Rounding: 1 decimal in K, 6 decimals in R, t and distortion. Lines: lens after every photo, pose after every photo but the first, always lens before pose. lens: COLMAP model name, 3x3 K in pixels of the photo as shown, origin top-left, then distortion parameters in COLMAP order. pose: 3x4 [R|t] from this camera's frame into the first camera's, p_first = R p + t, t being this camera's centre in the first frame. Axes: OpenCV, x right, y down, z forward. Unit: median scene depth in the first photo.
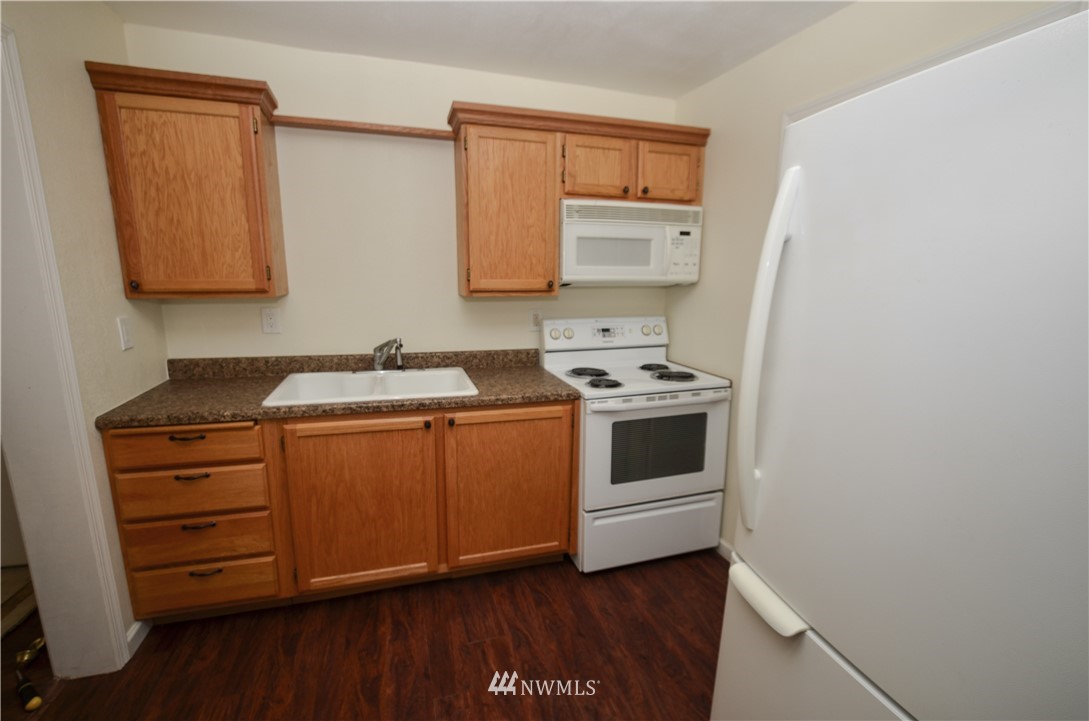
lens RADIAL K [[477.9, 0, 545.2], [0, 477.9, 361.1], [0, 0, 1]] dist [-0.020311, 0.003551]
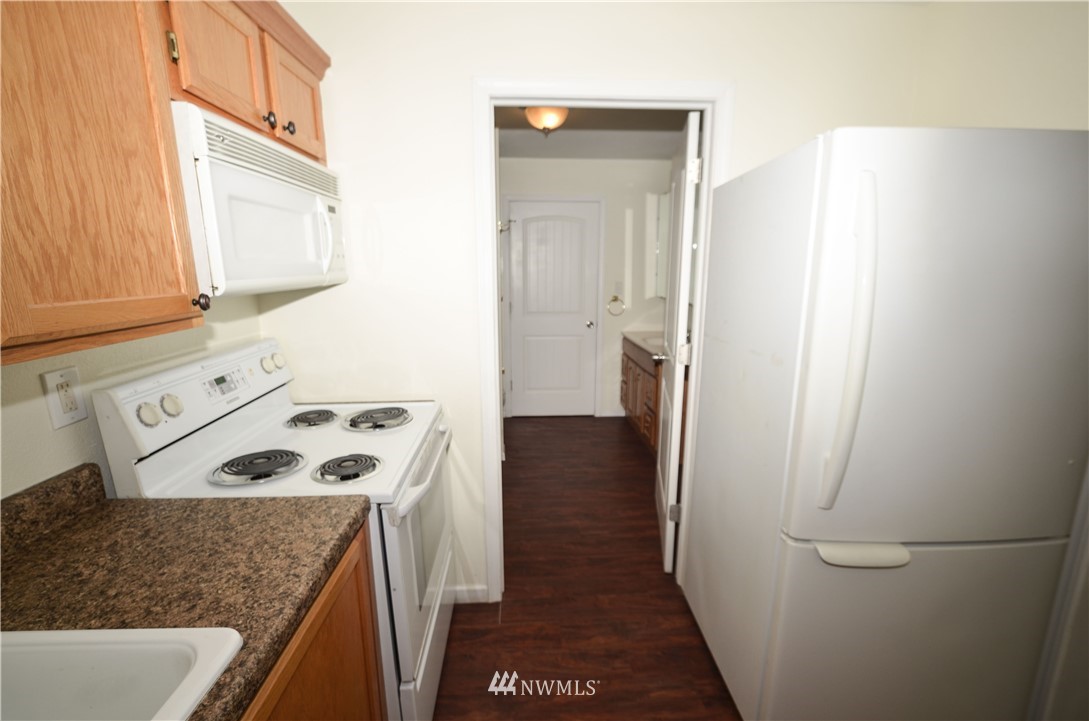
lens RADIAL K [[477.9, 0, 546.9], [0, 477.9, 359.8], [0, 0, 1]] dist [-0.020311, 0.003551]
pose [[0.317341, -0.194857, 0.928076, -0.268412], [0.181070, 0.973107, 0.142397, -0.106743], [-0.930864, 0.122858, 0.344090, 0.531535]]
